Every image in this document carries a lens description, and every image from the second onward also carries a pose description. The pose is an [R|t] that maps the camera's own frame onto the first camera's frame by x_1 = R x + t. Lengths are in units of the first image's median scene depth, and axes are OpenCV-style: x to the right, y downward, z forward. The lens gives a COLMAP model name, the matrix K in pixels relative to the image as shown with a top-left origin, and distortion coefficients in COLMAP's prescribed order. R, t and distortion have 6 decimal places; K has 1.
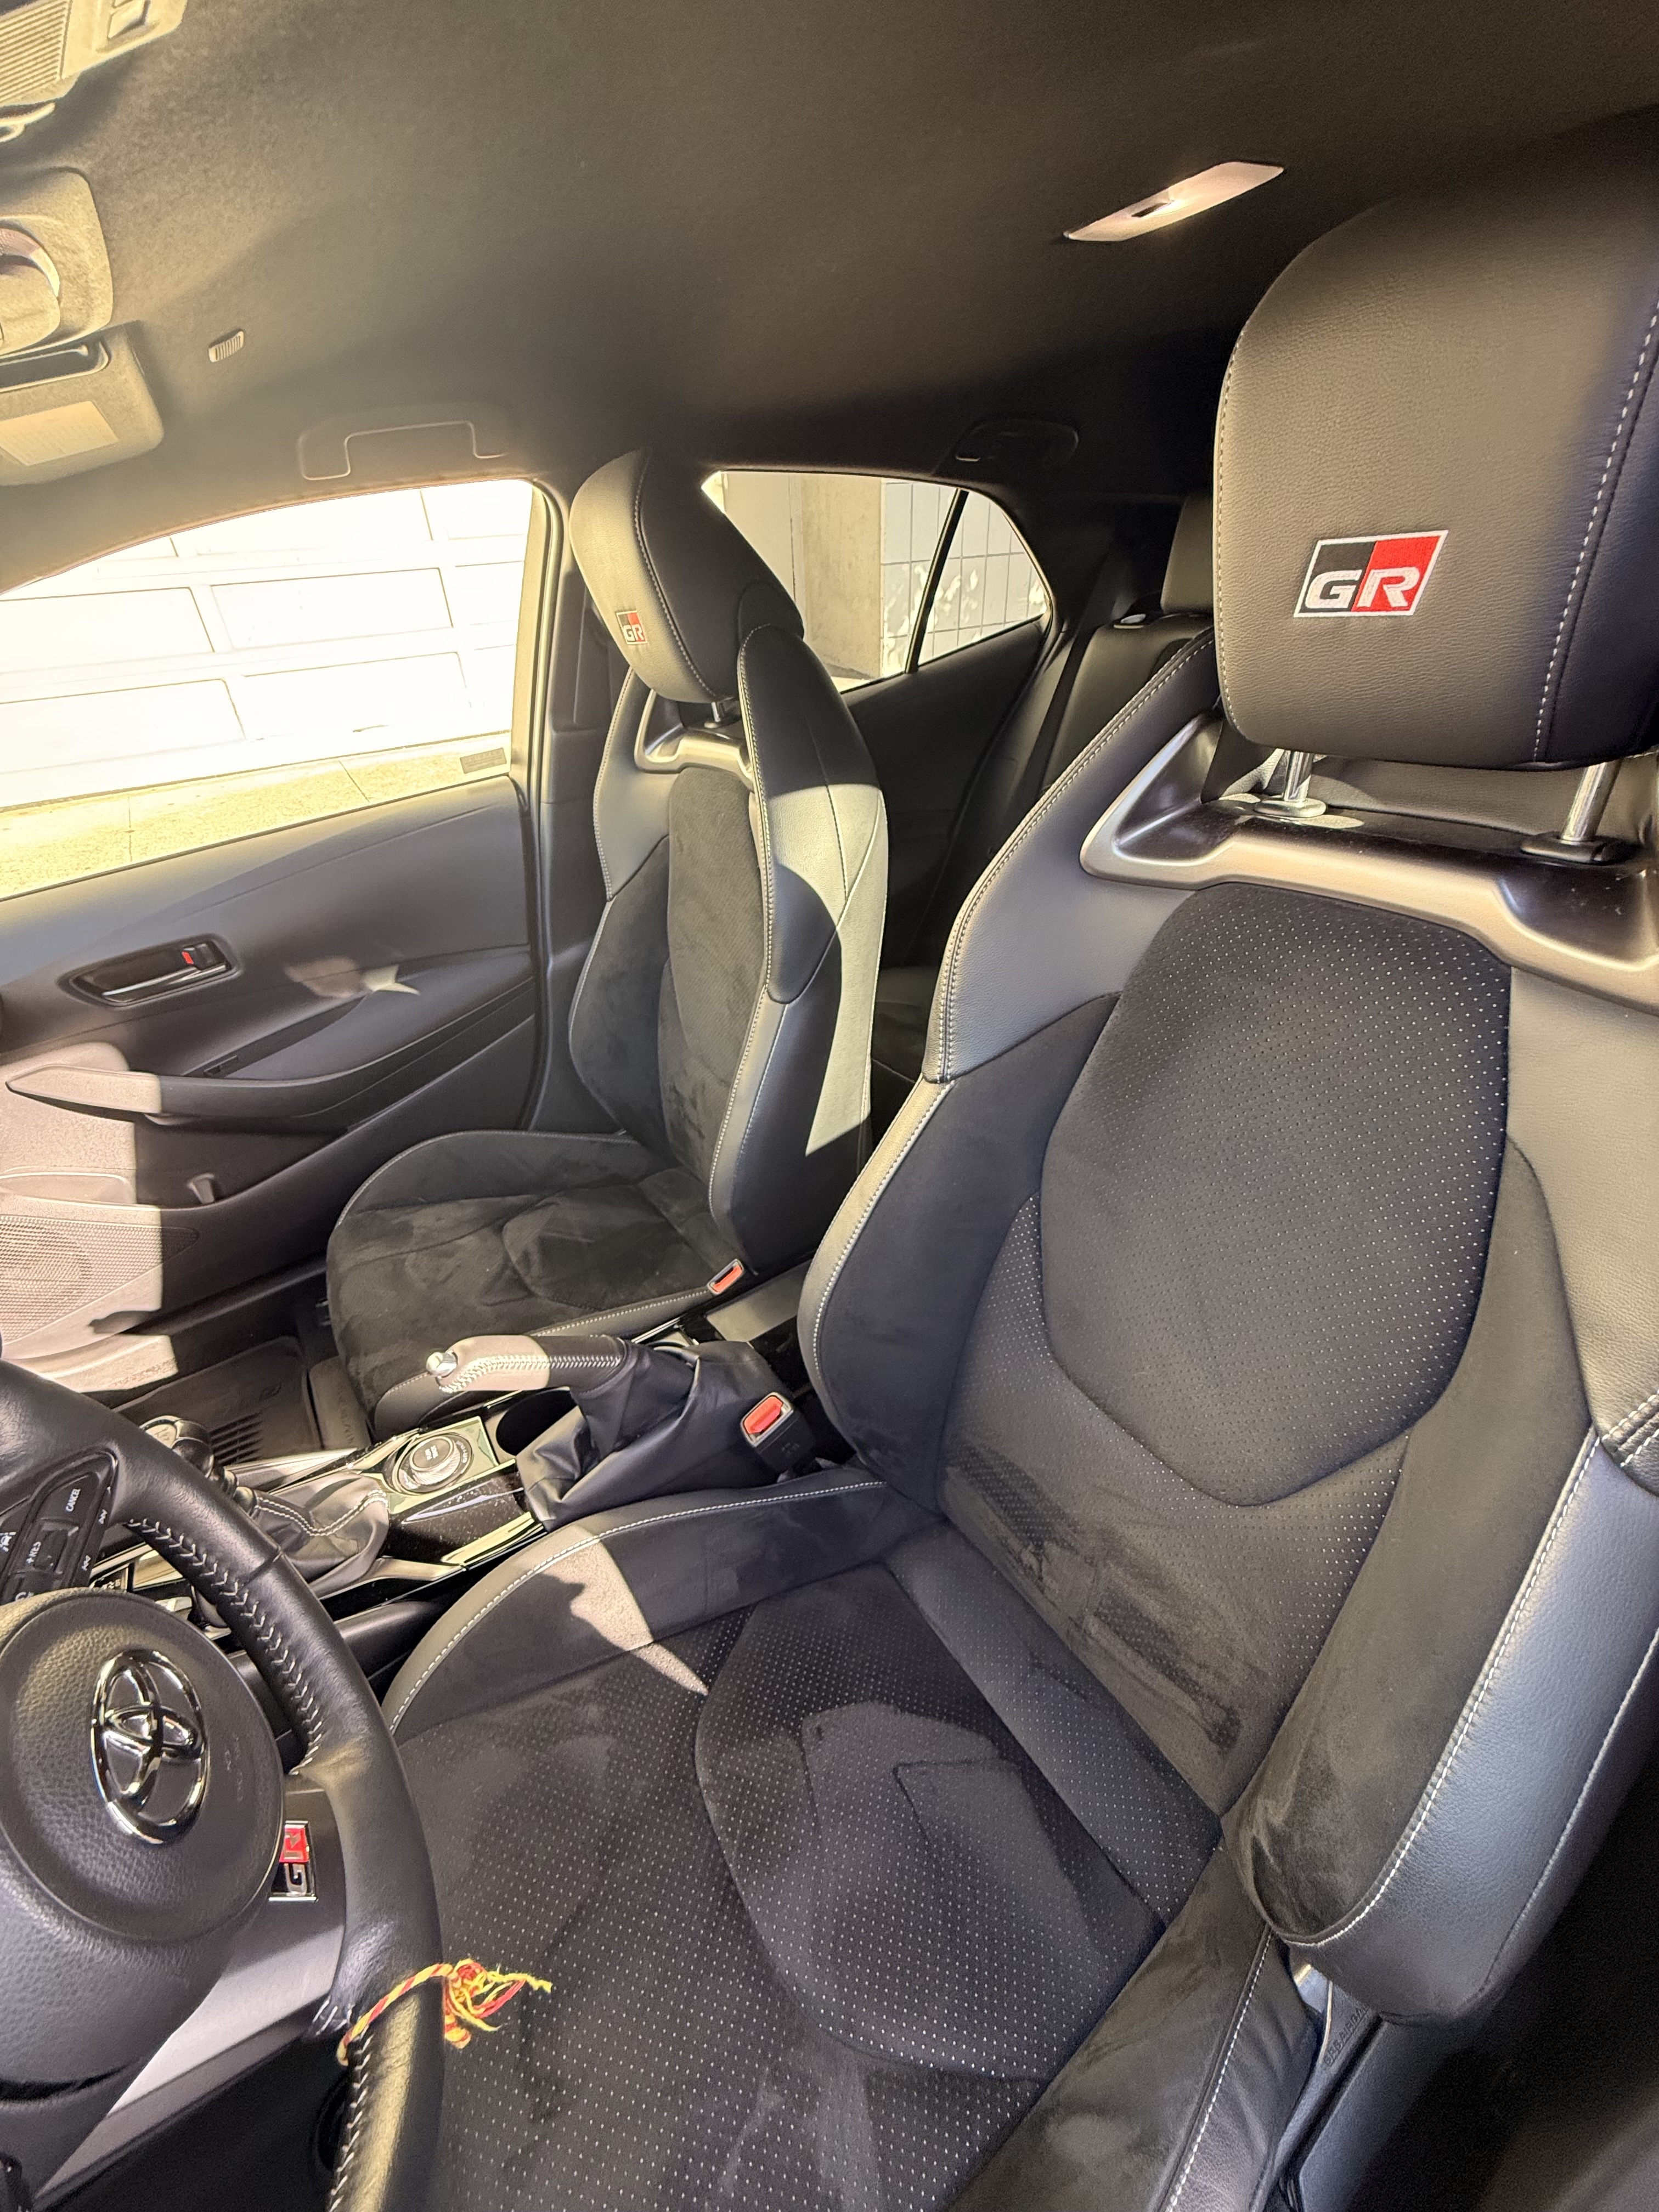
lens RADIAL K [[884.2, 0, 835.8], [0, 884.2, 1099.9], [0, 0, 1]] dist [-0.000088, -0.000296]
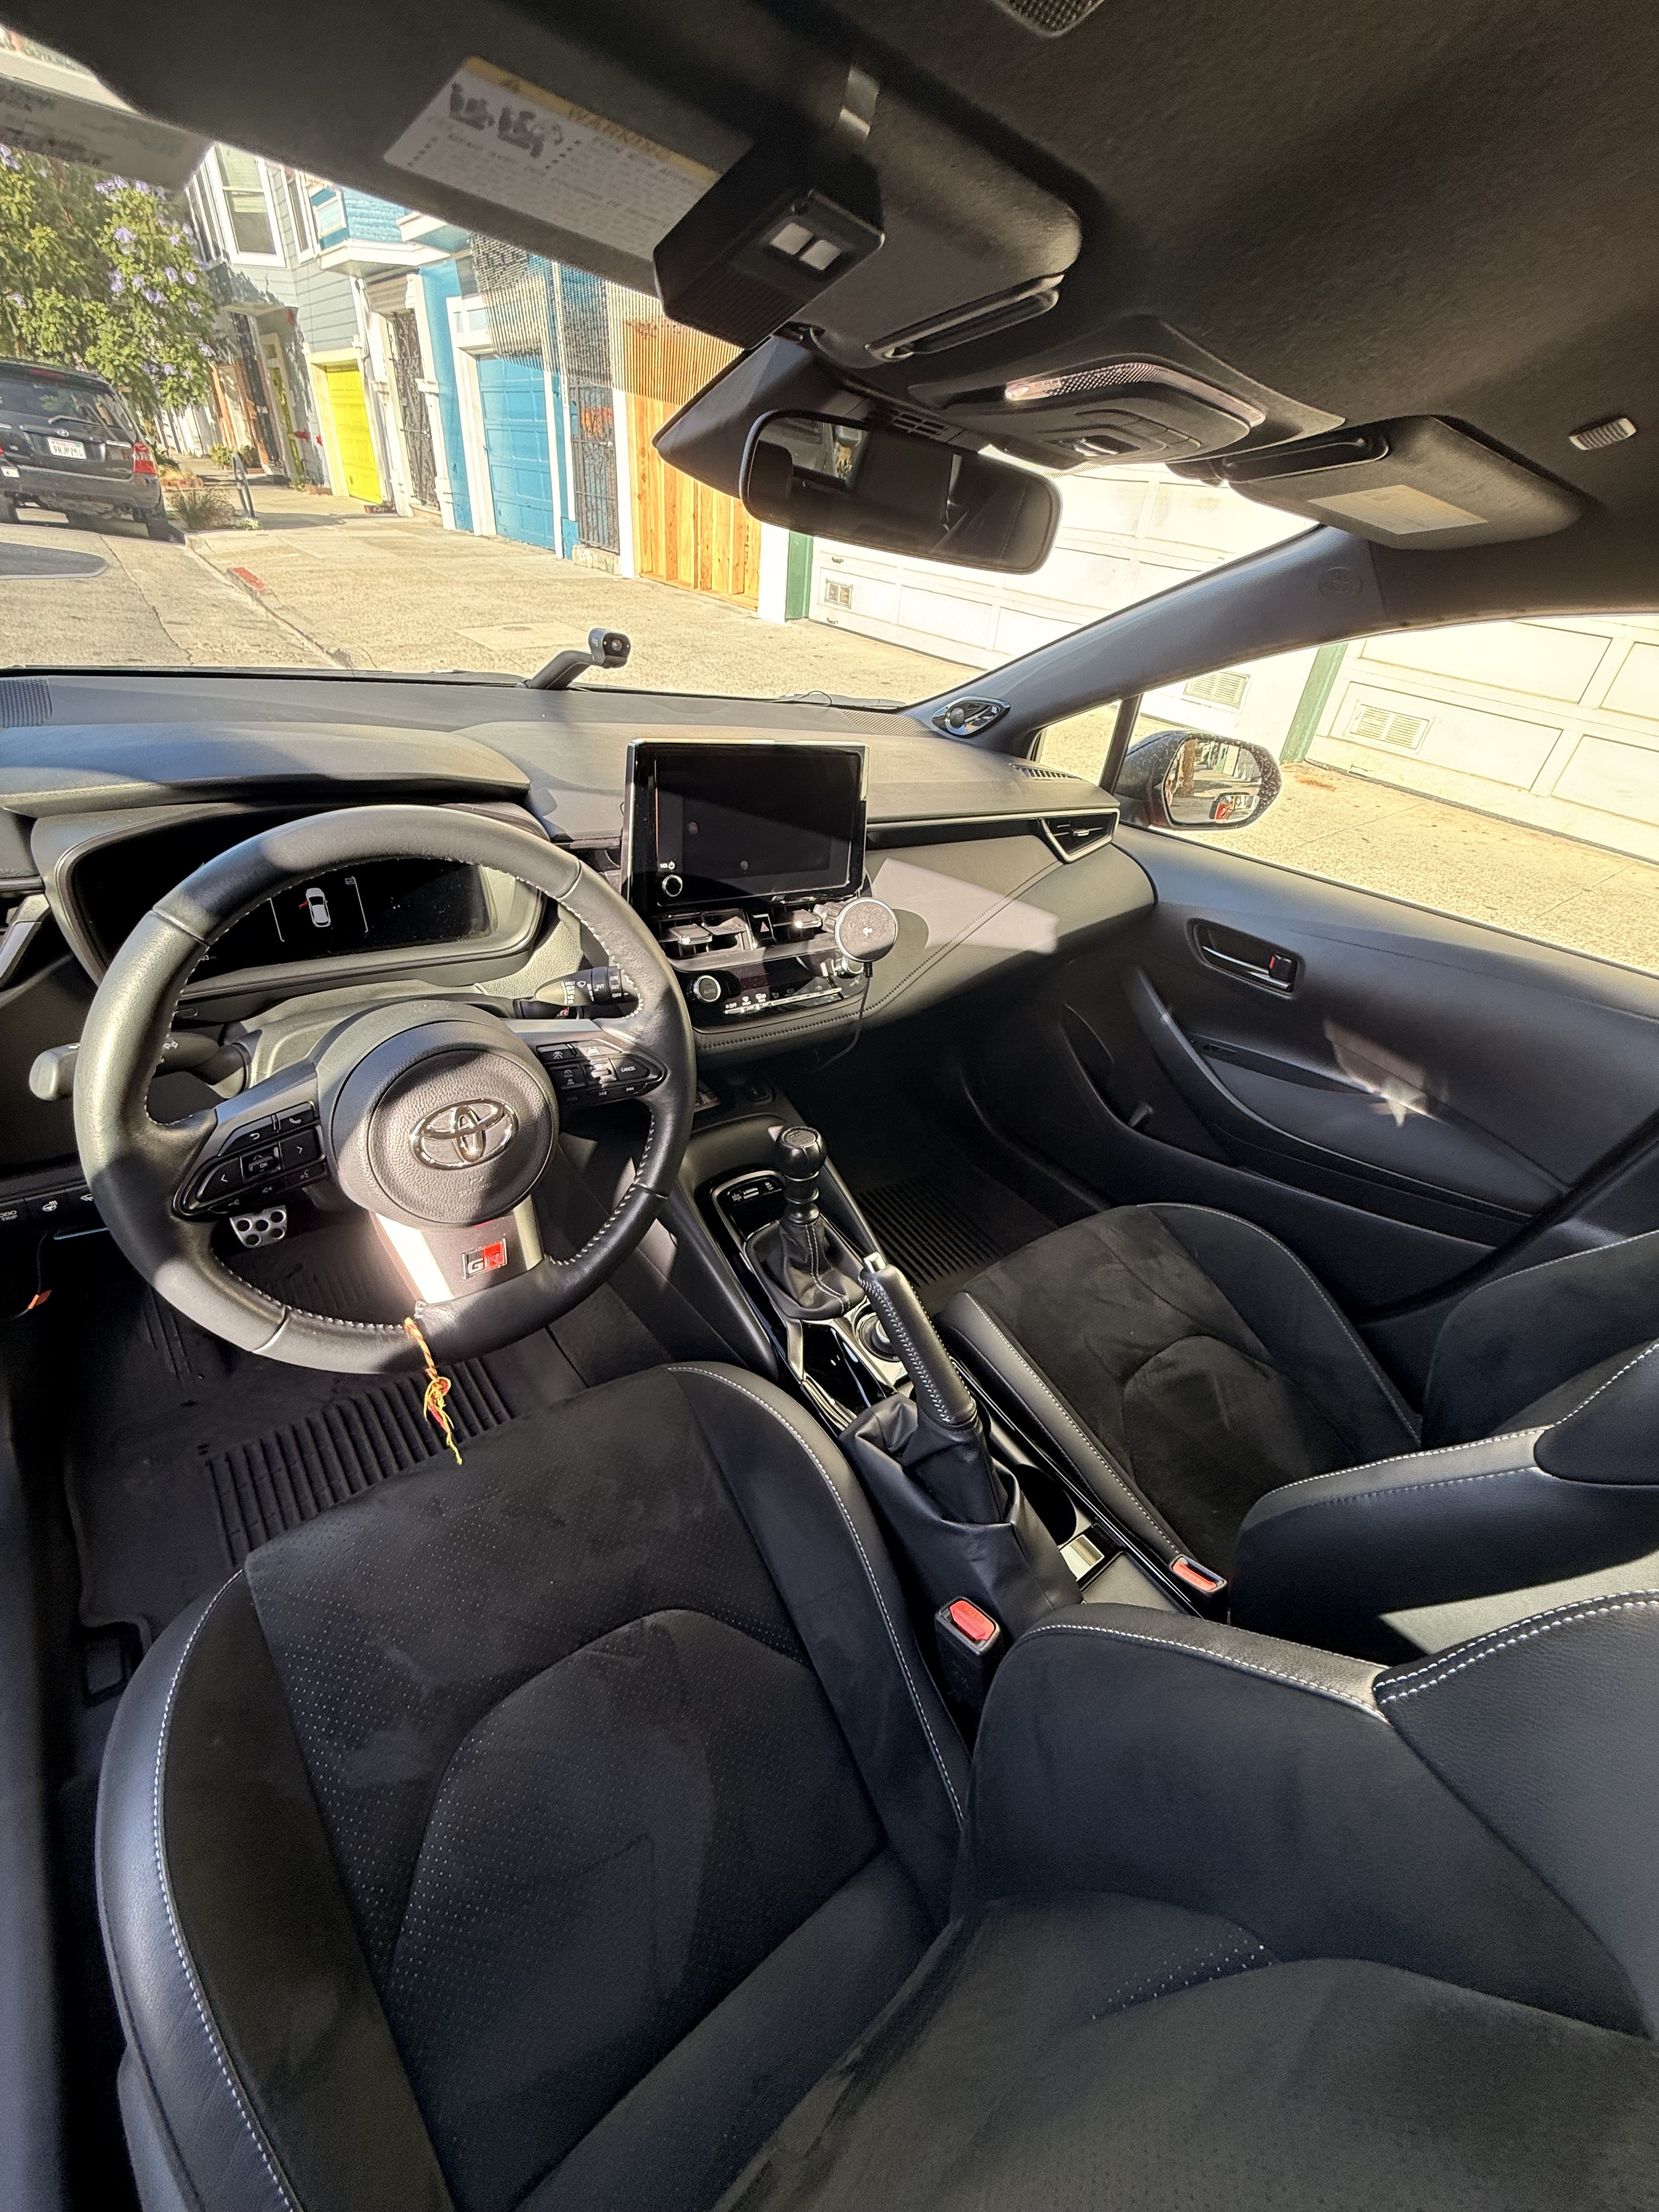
lens RADIAL K [[884.2, 0, 826.9], [0, 884.2, 1115.0], [0, 0, 1]] dist [-0.000088, -0.000296]
pose [[0.049341, 0.618289, -0.784401, 0.204005], [-0.634401, 0.625986, 0.453516, -0.184850], [0.771428, 0.475248, 0.423130, 0.203429]]
